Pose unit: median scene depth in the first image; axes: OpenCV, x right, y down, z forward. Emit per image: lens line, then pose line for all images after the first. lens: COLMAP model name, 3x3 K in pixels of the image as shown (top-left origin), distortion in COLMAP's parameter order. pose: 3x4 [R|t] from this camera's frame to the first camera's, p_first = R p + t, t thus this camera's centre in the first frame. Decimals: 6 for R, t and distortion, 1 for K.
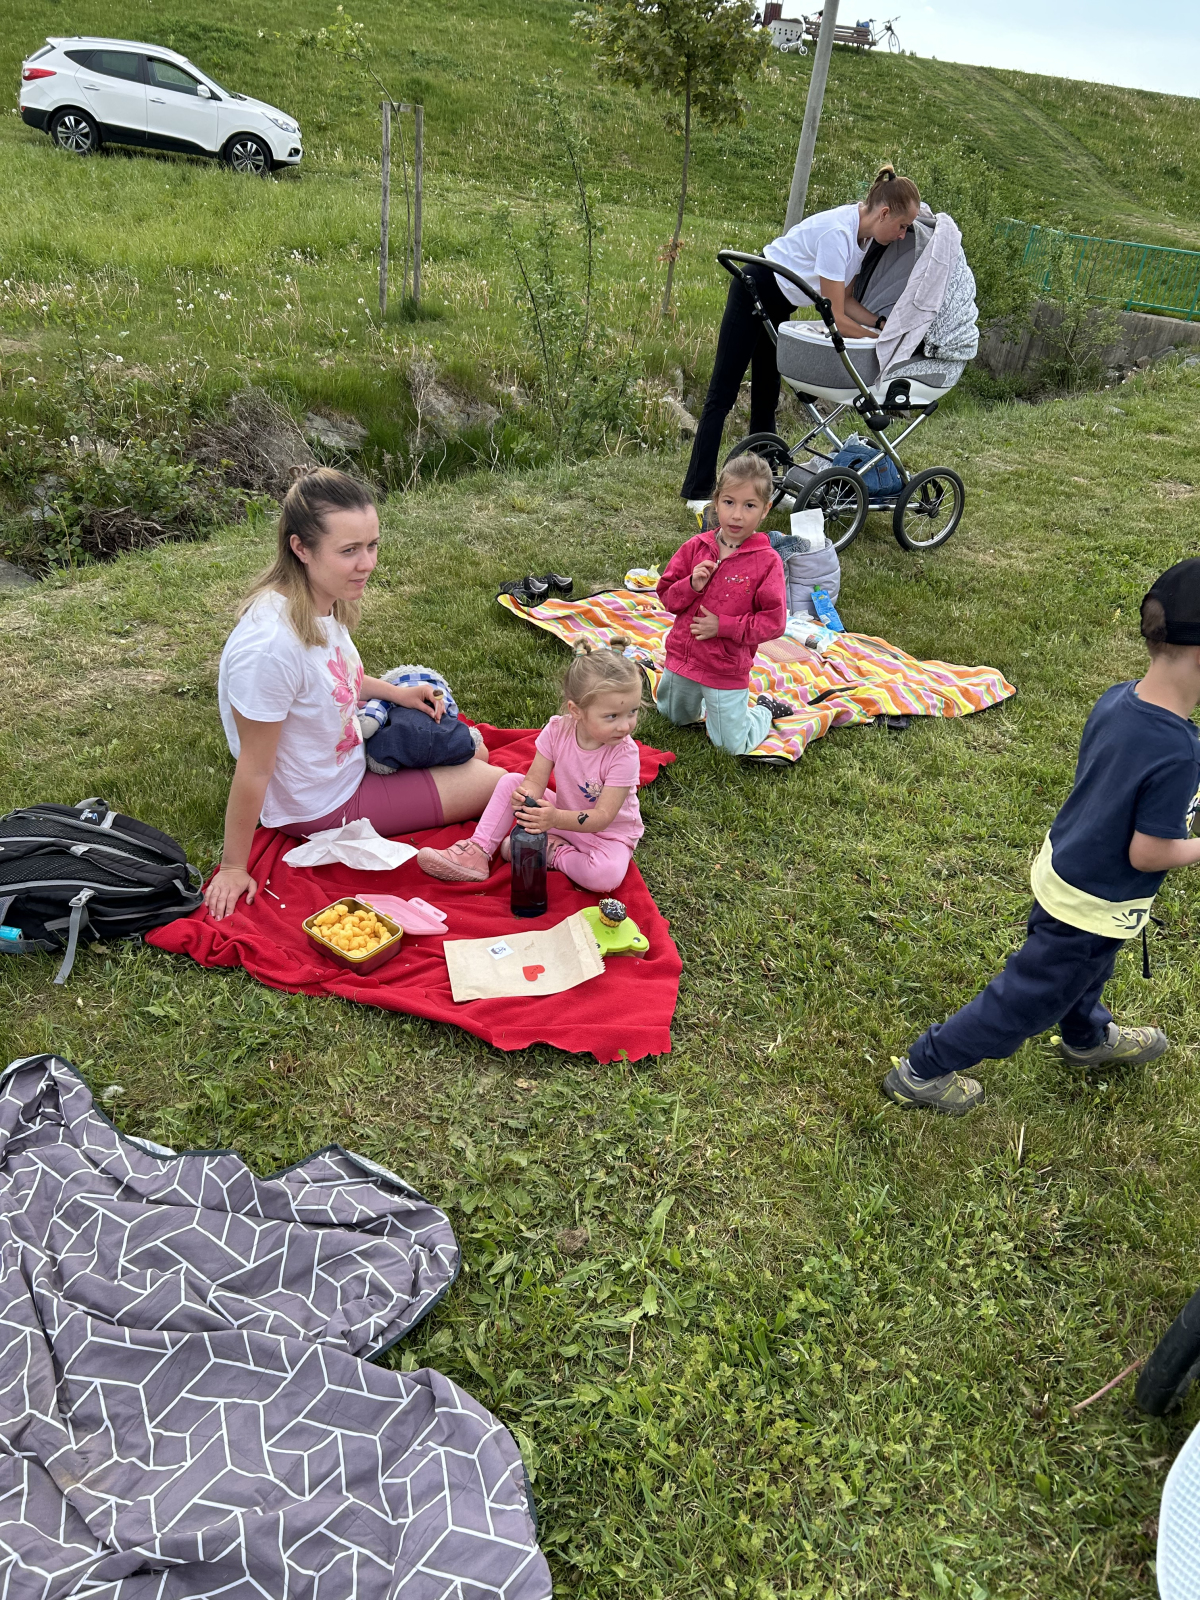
lens RADIAL K [[1215.7, 0, 595.2], [0, 1215.7, 801.6], [0, 0, 1]] dist [0.048695, -0.058290]
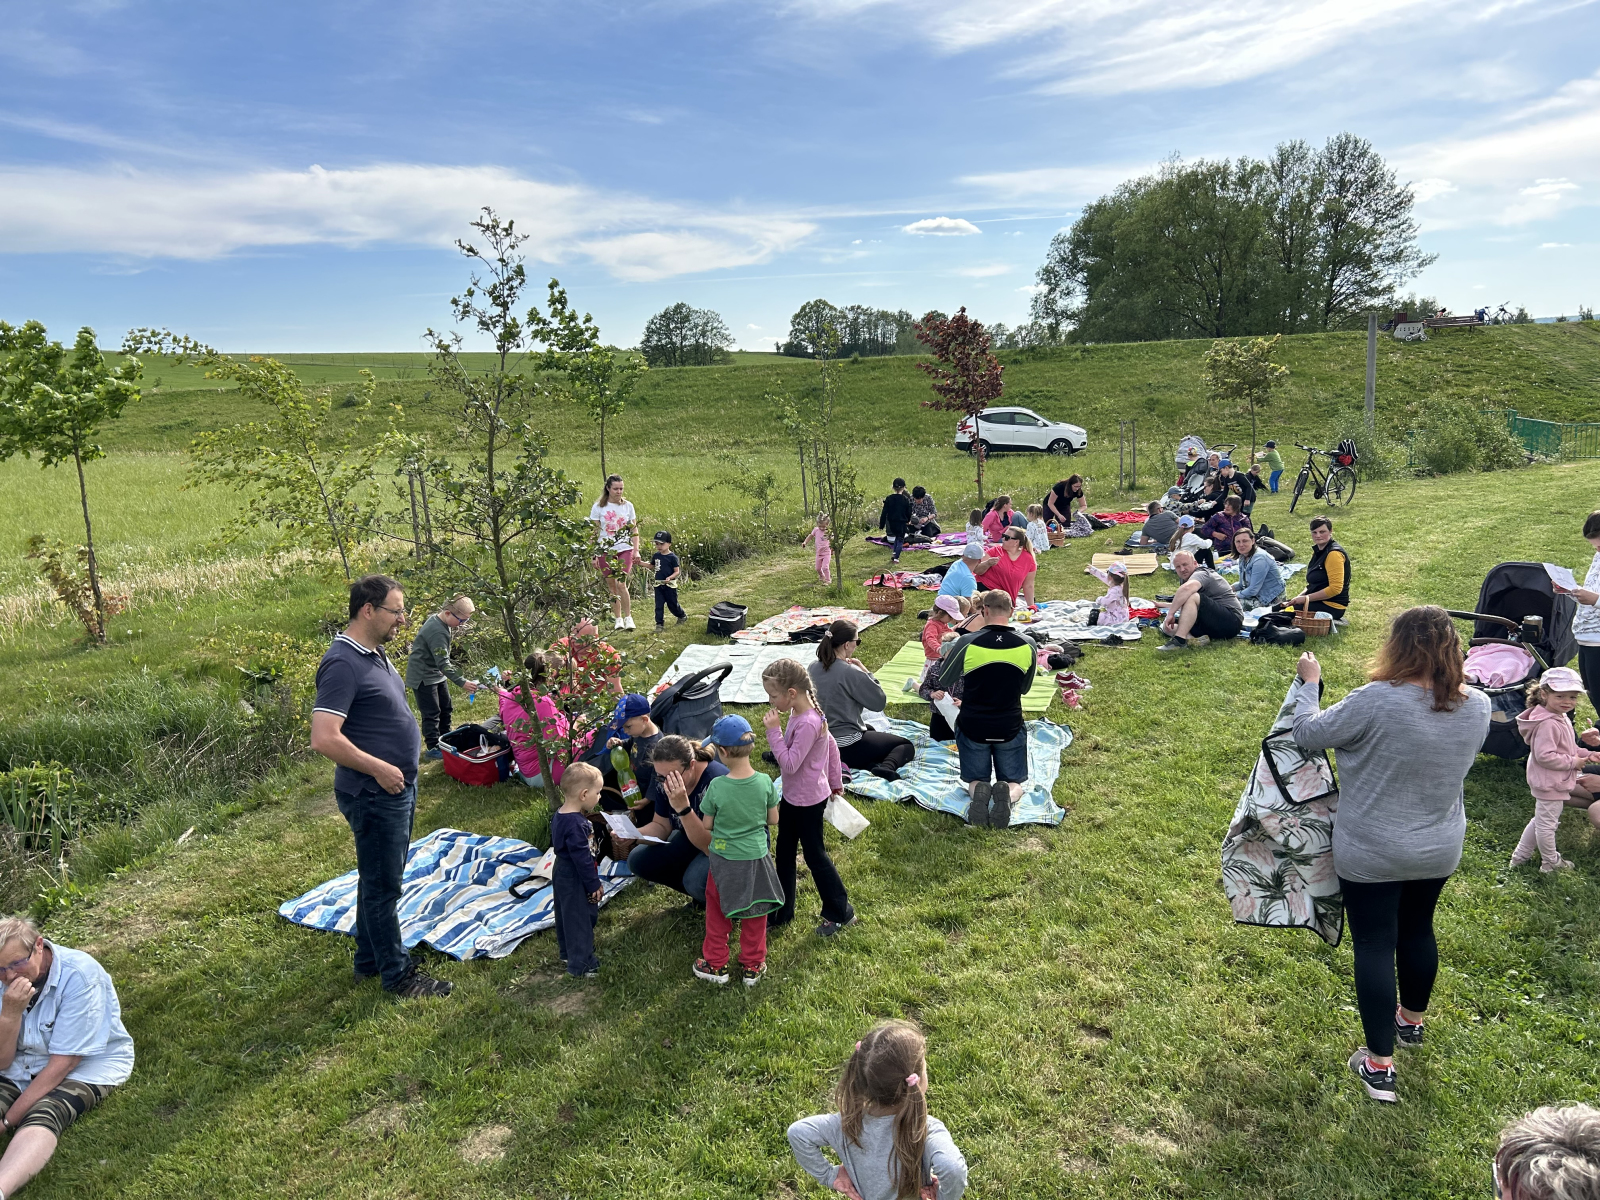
lens RADIAL K [[1215.7, 0, 806.3], [0, 1215.7, 612.3], [0, 0, 1]] dist [0.048695, -0.058290]
pose [[0.903404, -0.076959, -0.421828, 0.163032], [-0.074628, 0.940528, -0.331419, 0.418905], [0.422247, 0.330886, 0.843933, -0.772651]]
